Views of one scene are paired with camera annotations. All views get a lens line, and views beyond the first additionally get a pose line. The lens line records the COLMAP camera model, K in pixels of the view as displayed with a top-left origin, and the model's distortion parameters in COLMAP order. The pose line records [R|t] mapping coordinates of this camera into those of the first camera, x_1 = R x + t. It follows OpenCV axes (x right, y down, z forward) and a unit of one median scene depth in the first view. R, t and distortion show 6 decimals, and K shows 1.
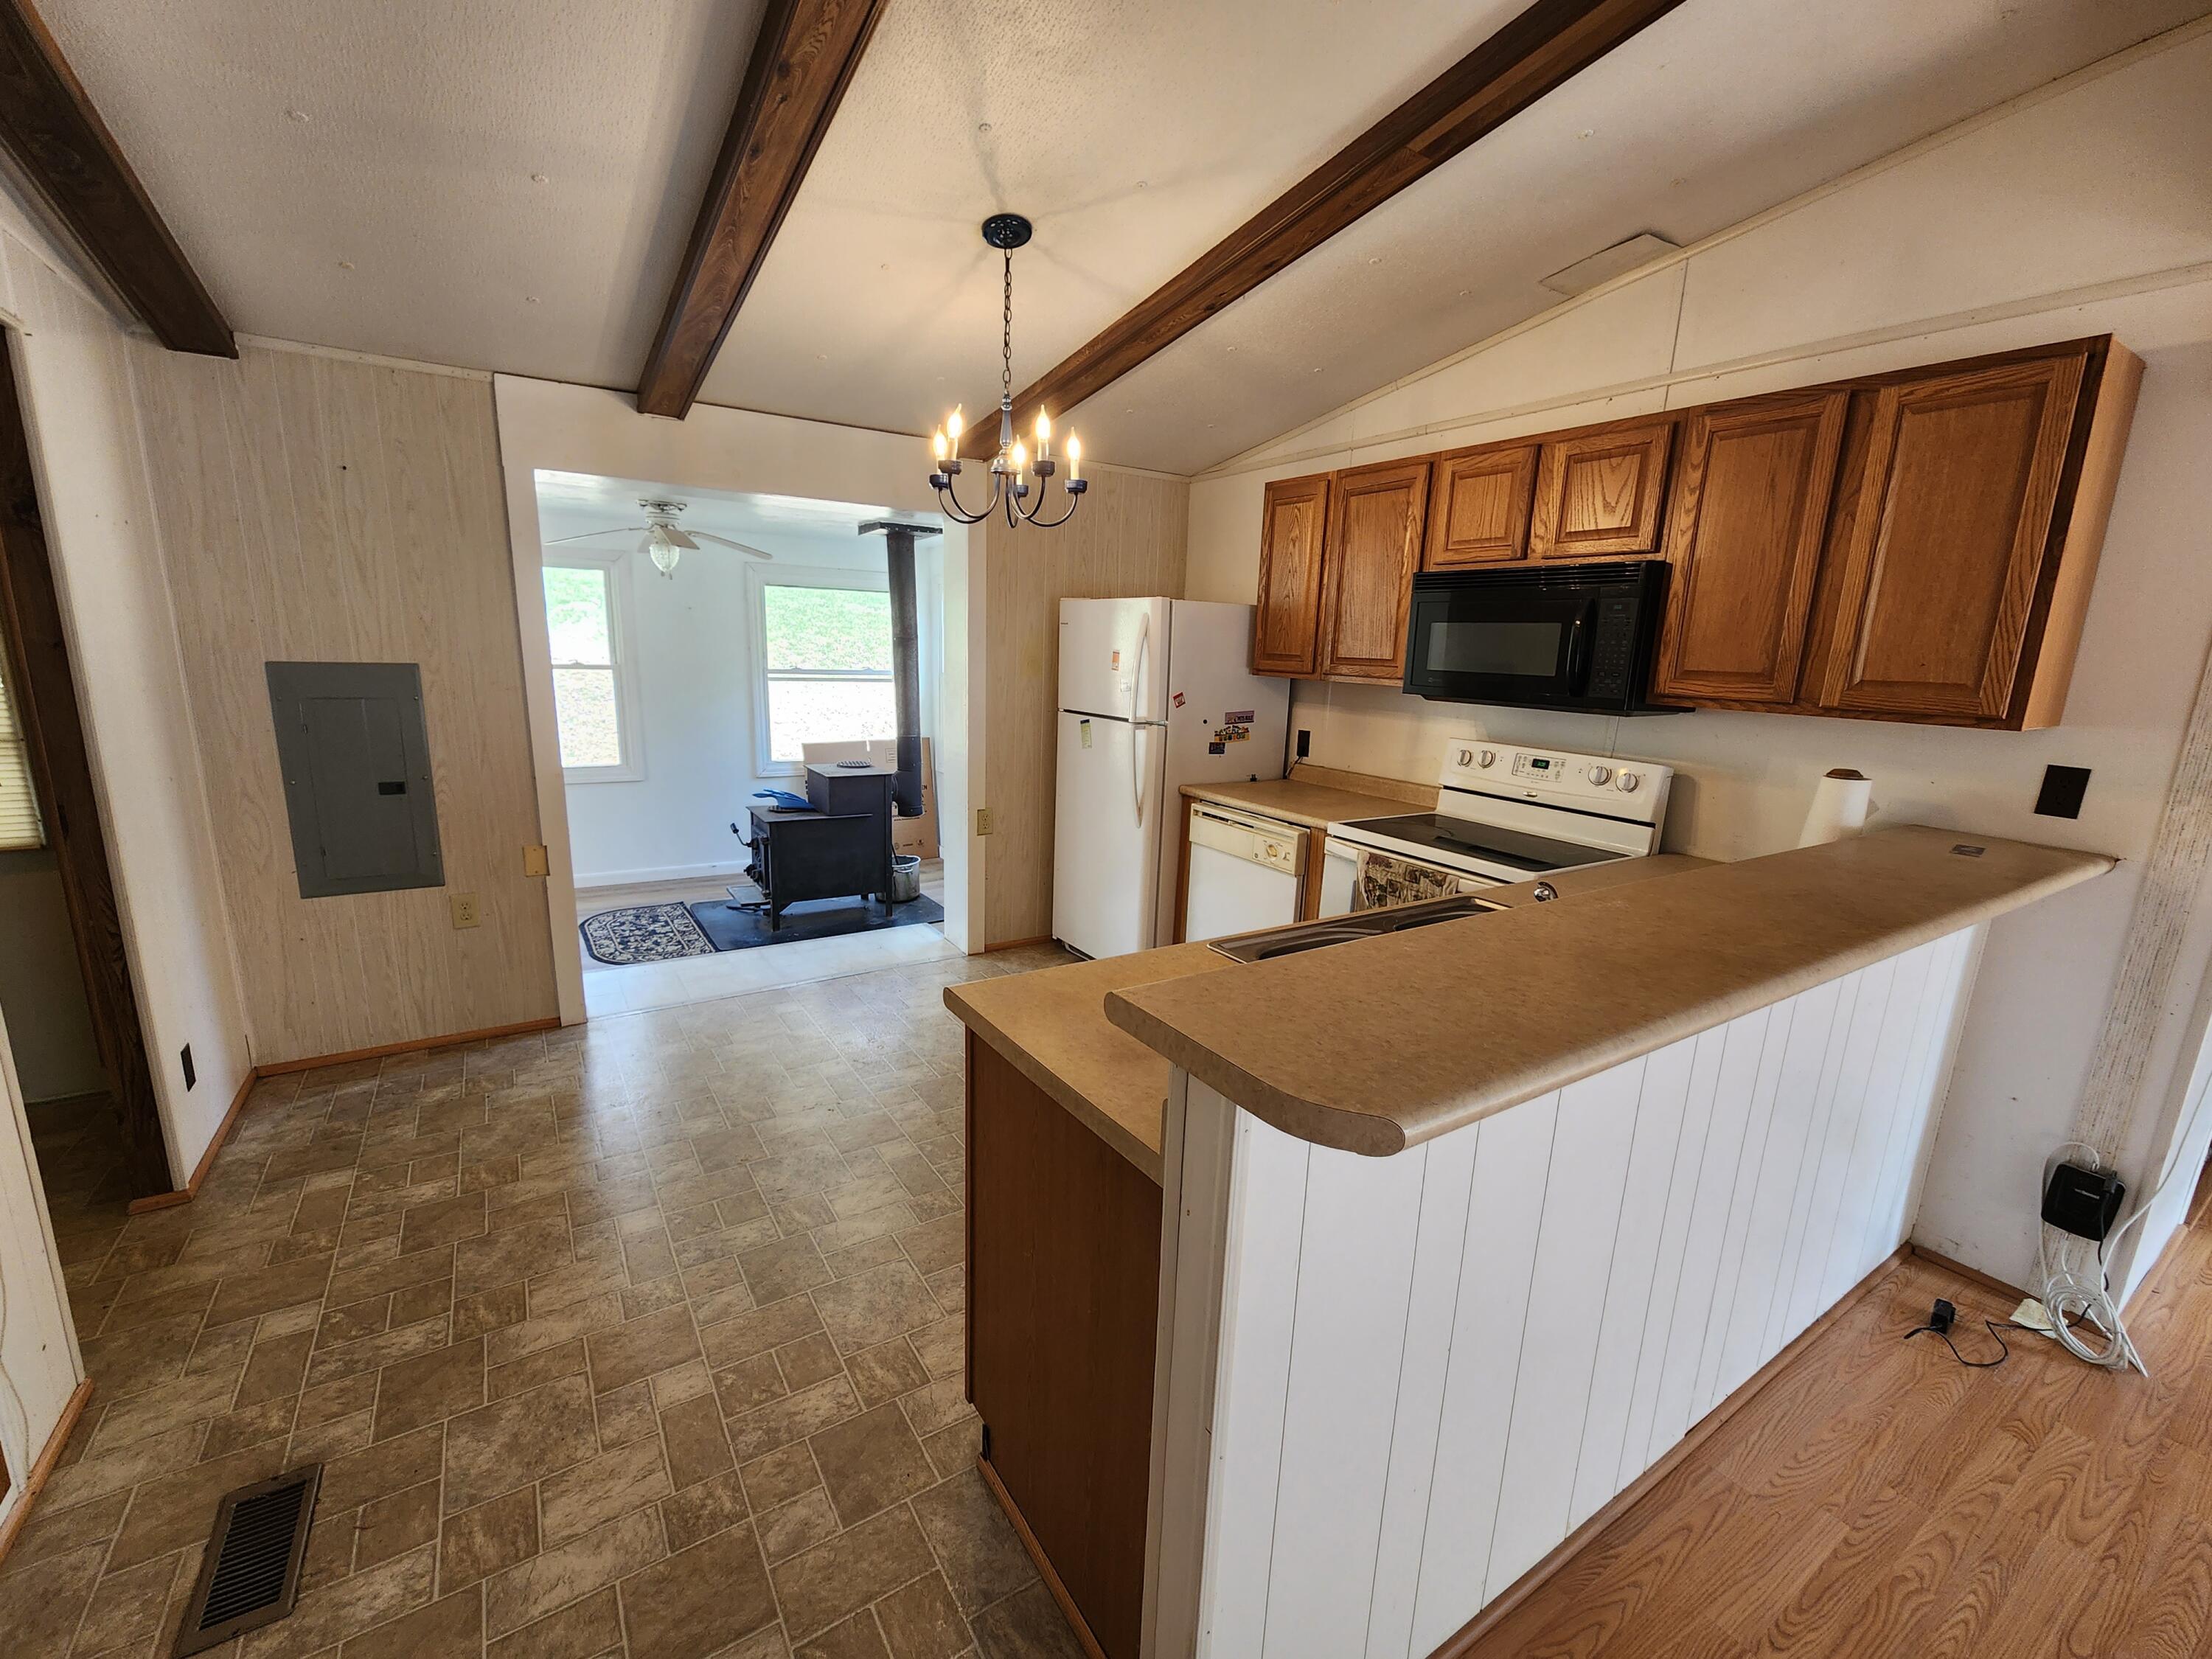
lens RADIAL K [[915.1, 0, 1091.0], [0, 915.1, 839.9], [0, 0, 1]] dist [0.002067, -0.003240]
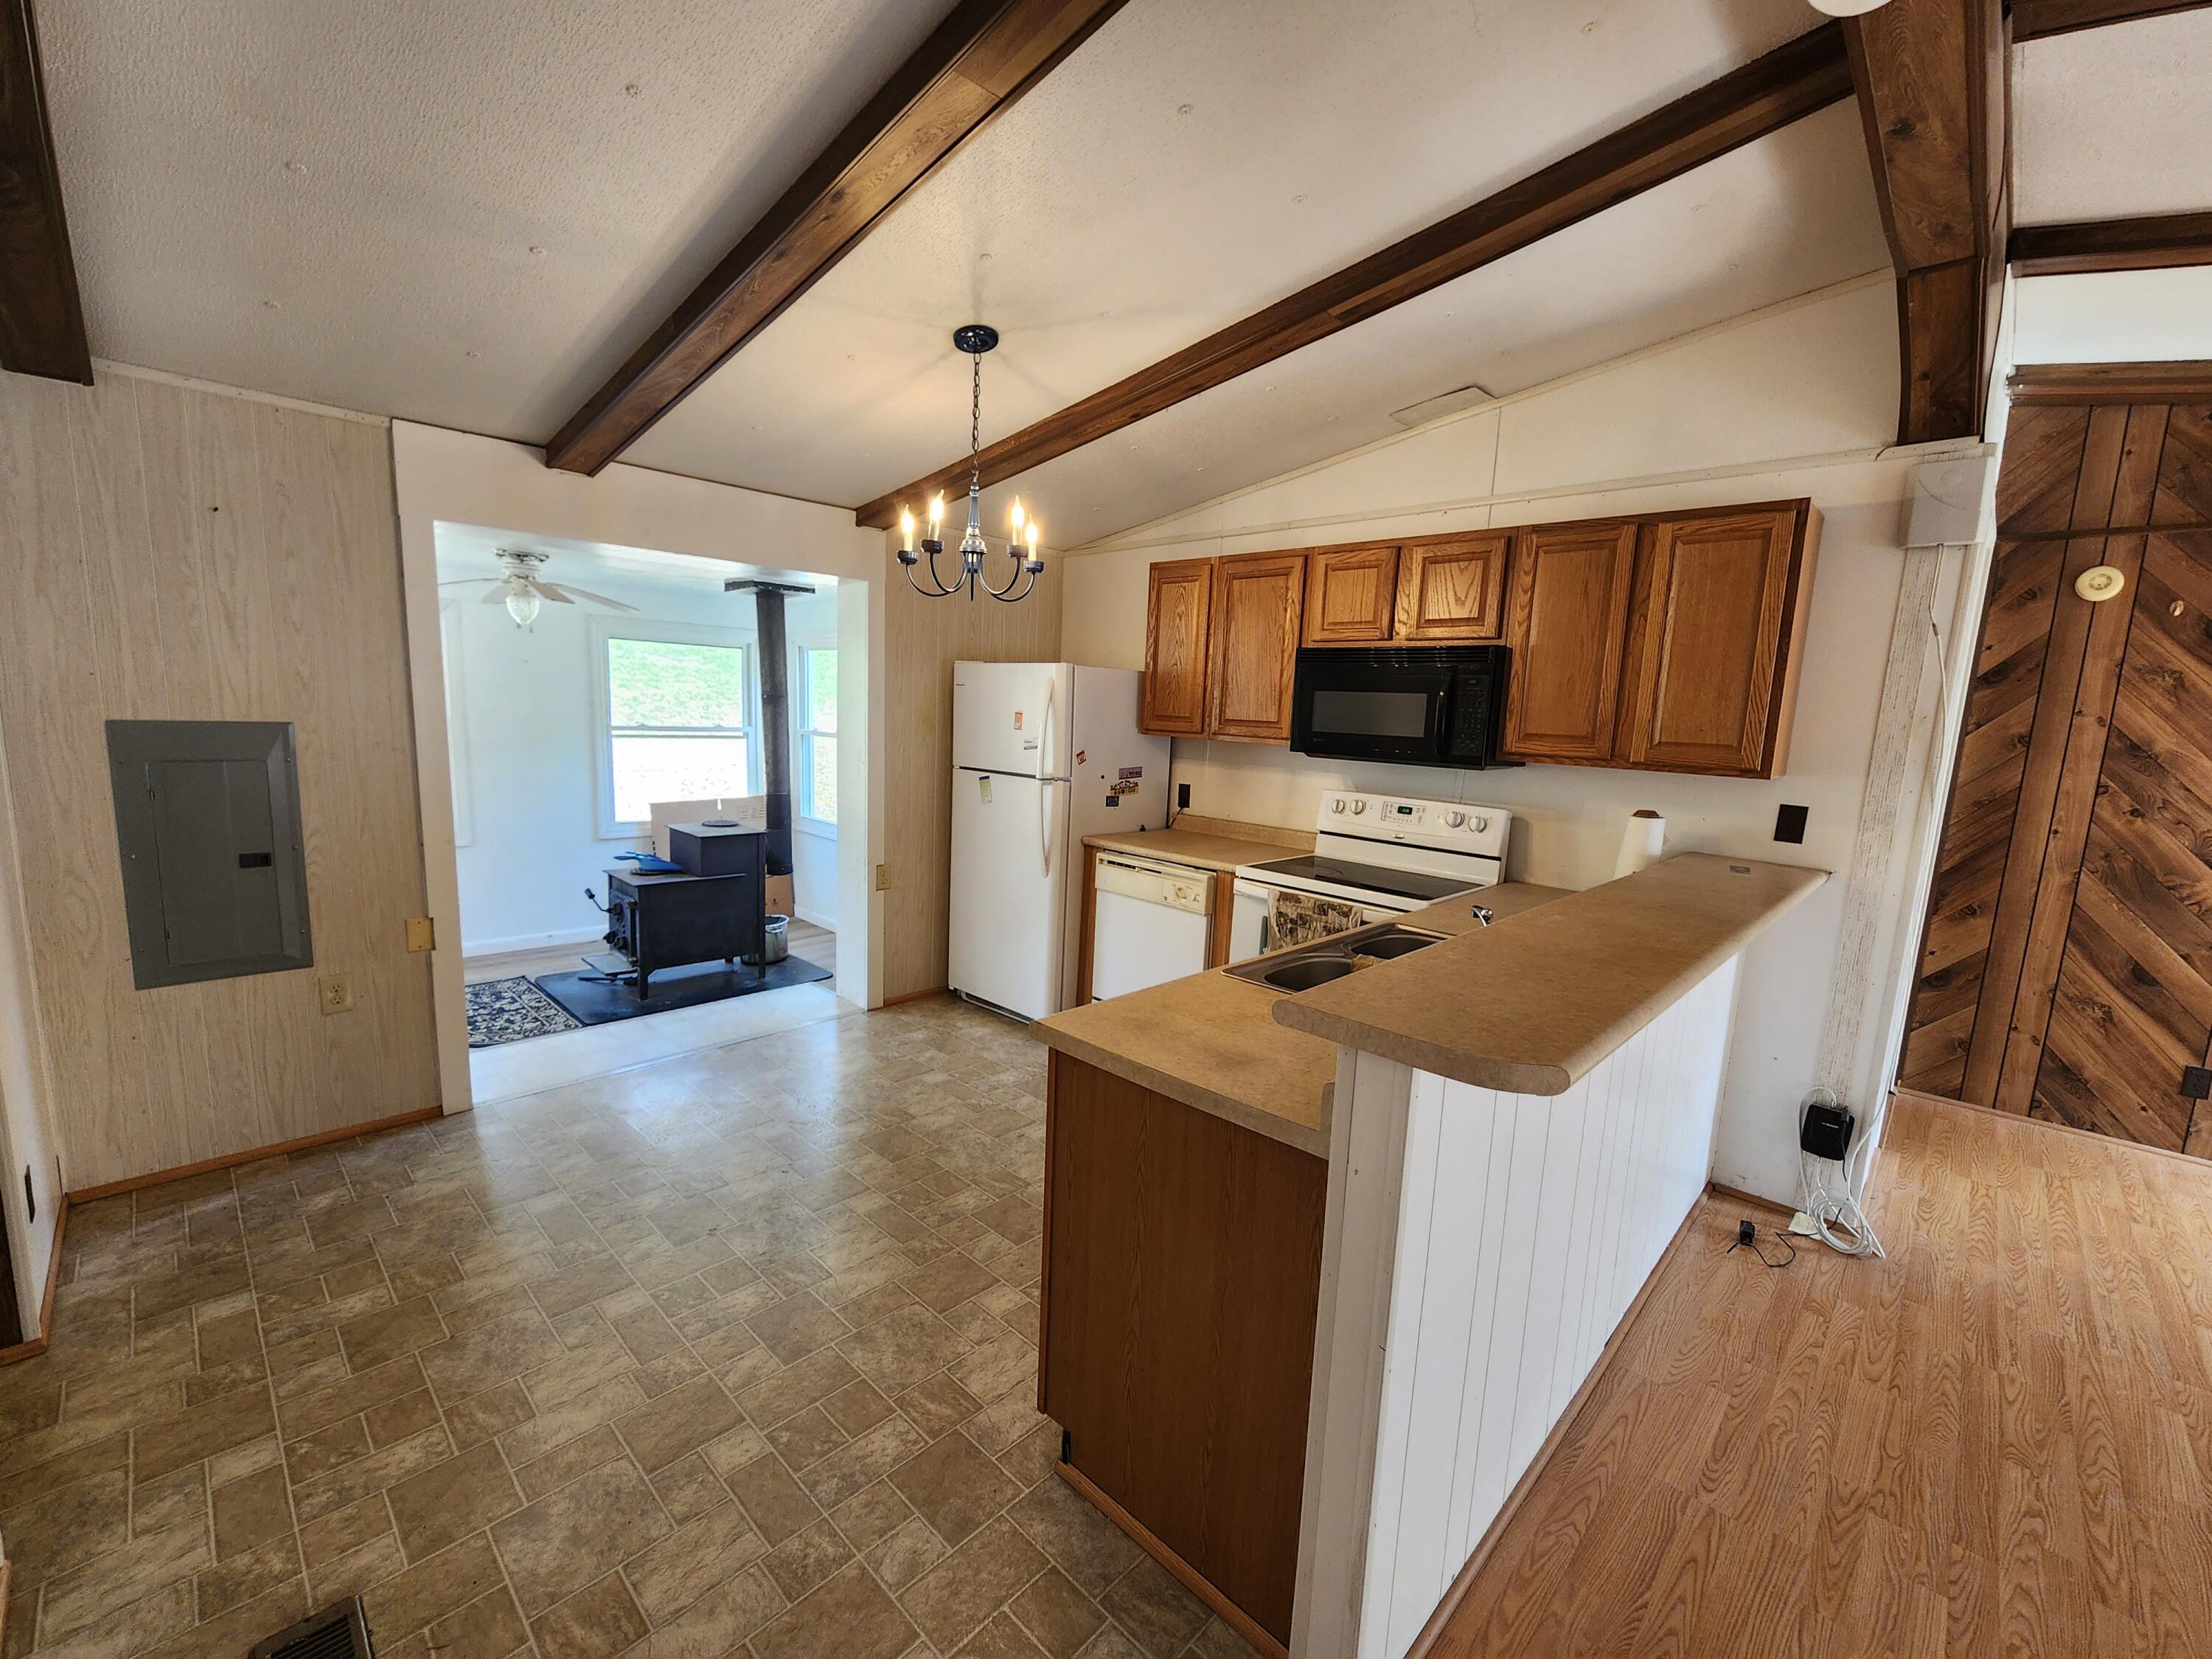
lens RADIAL K [[910.6, 0, 1091.9], [0, 910.6, 841.0], [0, 0, 1]] dist [0.001025, -0.002766]
pose [[0.974053, -0.025493, 0.224880, -0.174230], [0.038008, 0.997950, -0.051499, 0.001644], [-0.223106, 0.058710, 0.973025, -0.052302]]
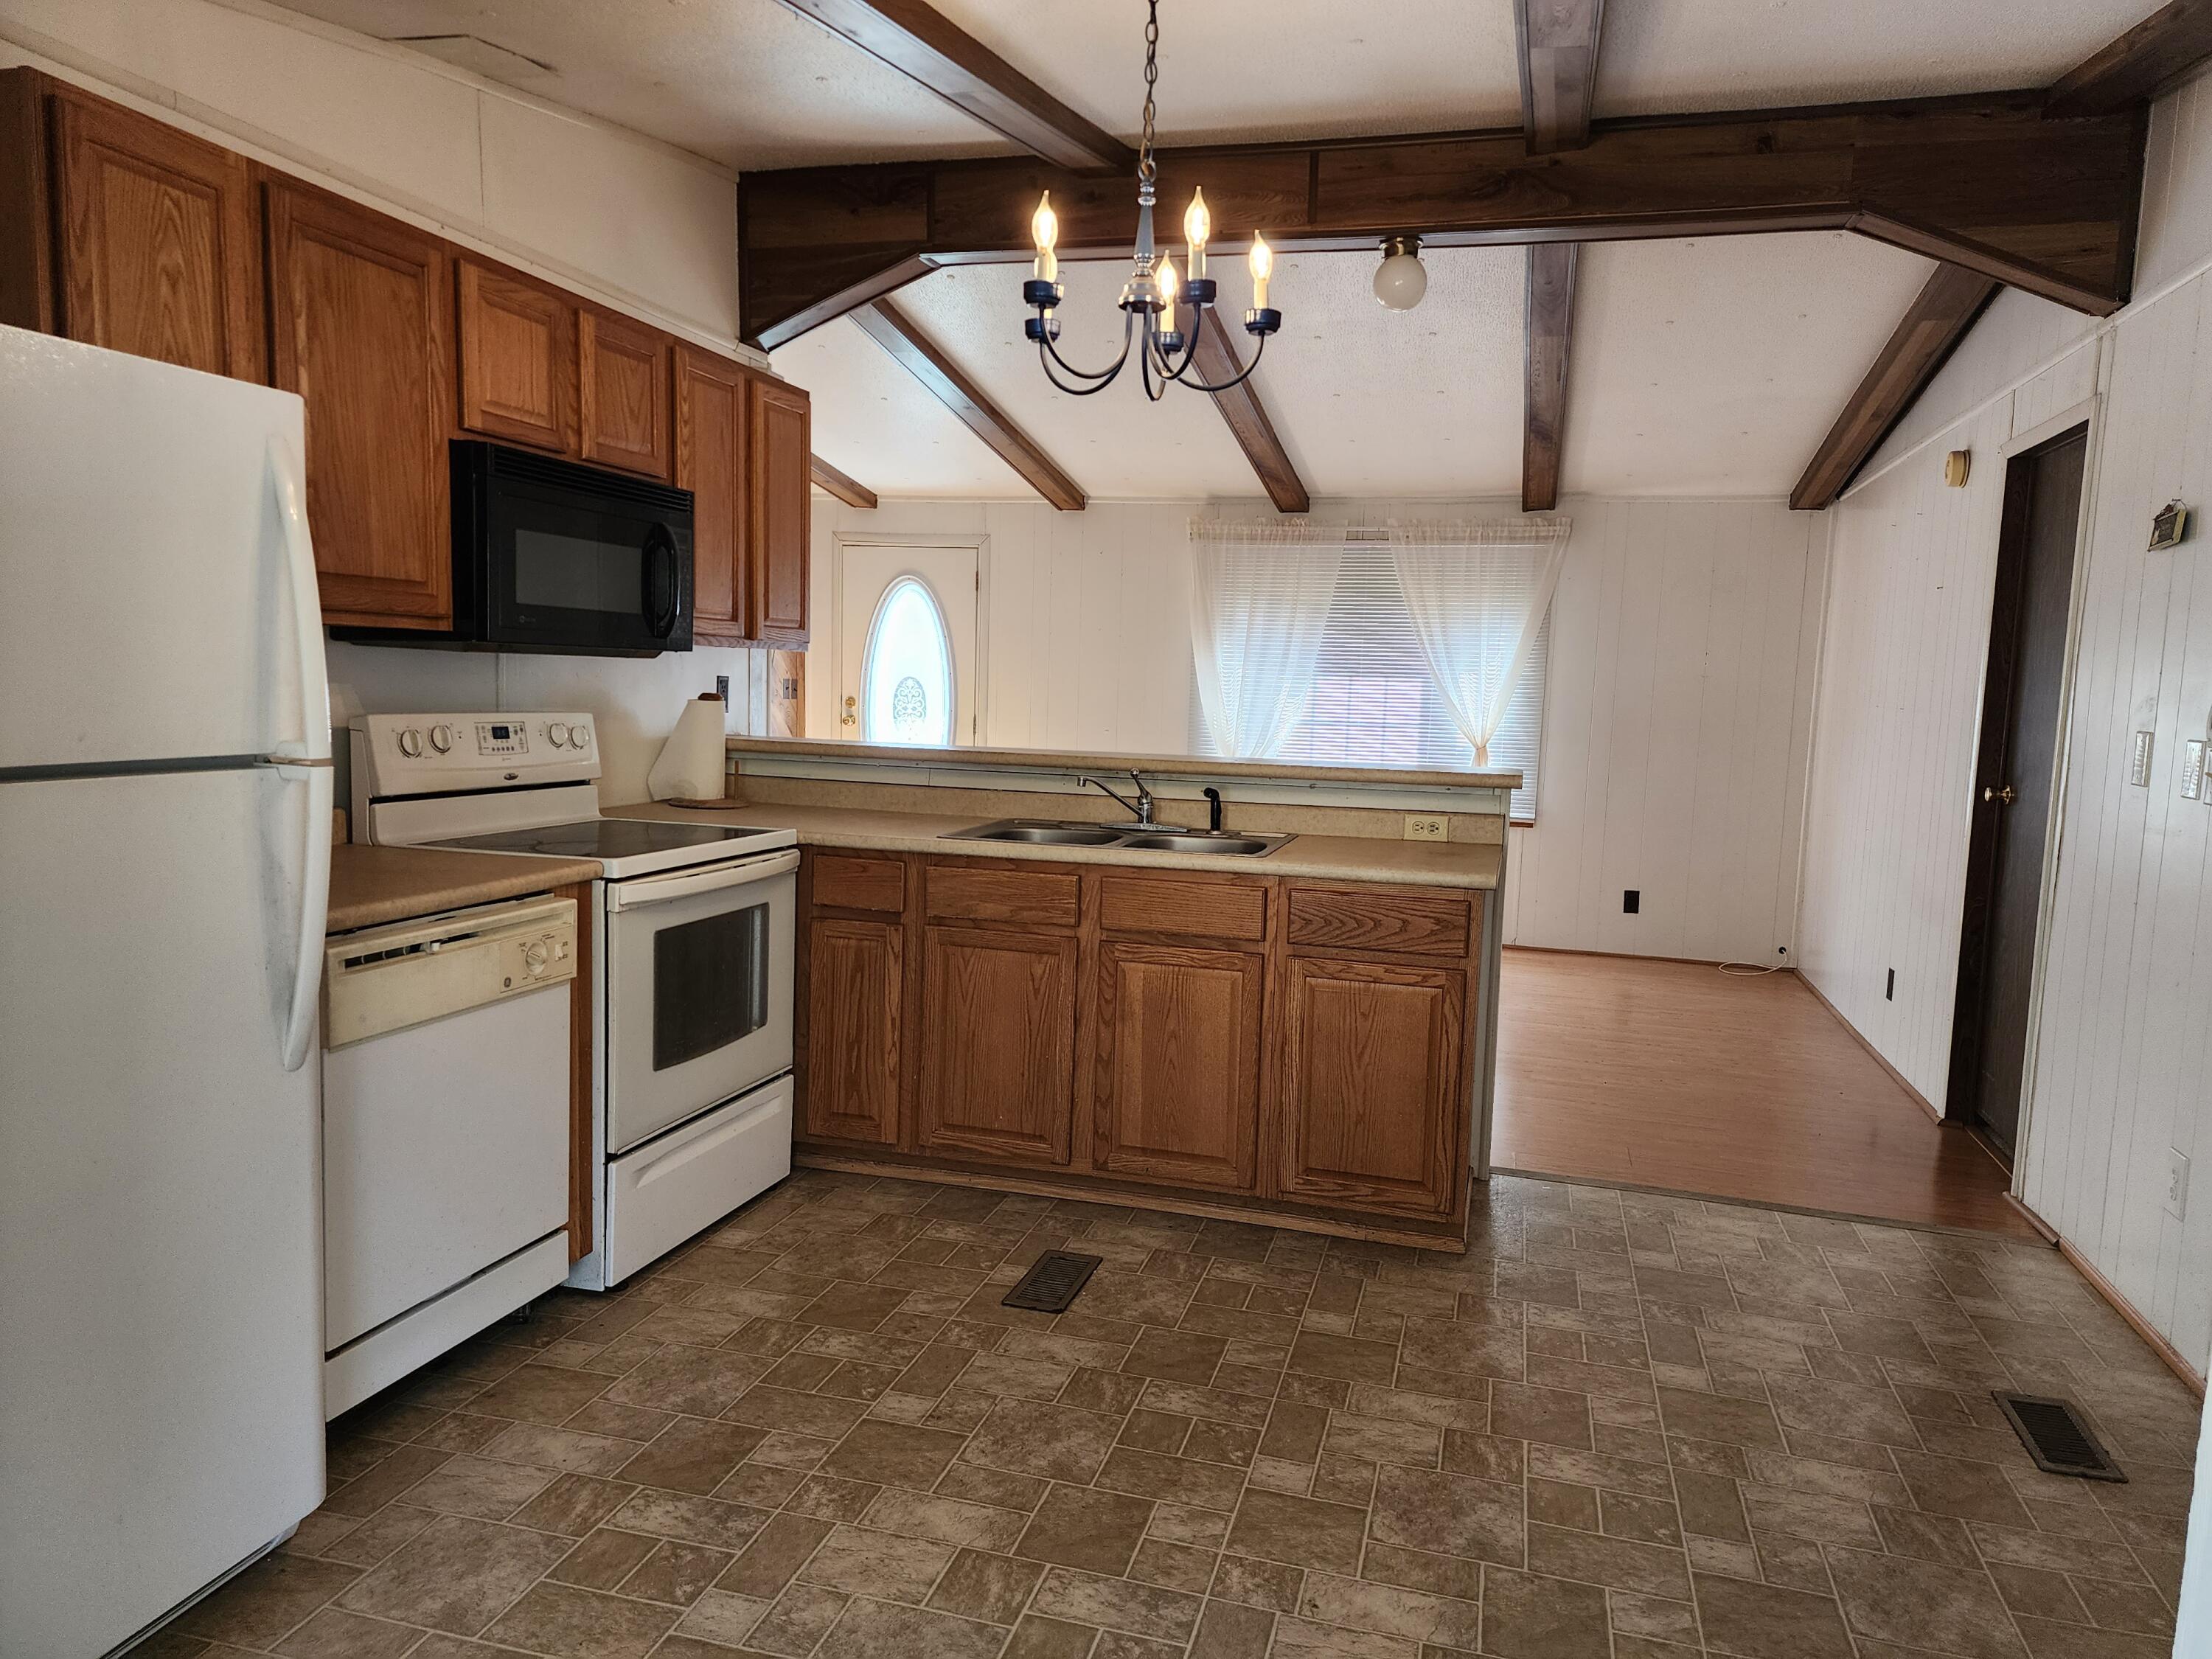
lens RADIAL K [[1474.7, 0, 1101.8], [0, 1474.7, 840.8], [0, 0, 1]] dist [0.079268, -0.069944]
pose [[-0.661689, -0.139030, 0.736775, -0.713258], [0.102922, 0.956513, 0.272927, -0.282326], [-0.742681, 0.256423, -0.618605, 1.450615]]
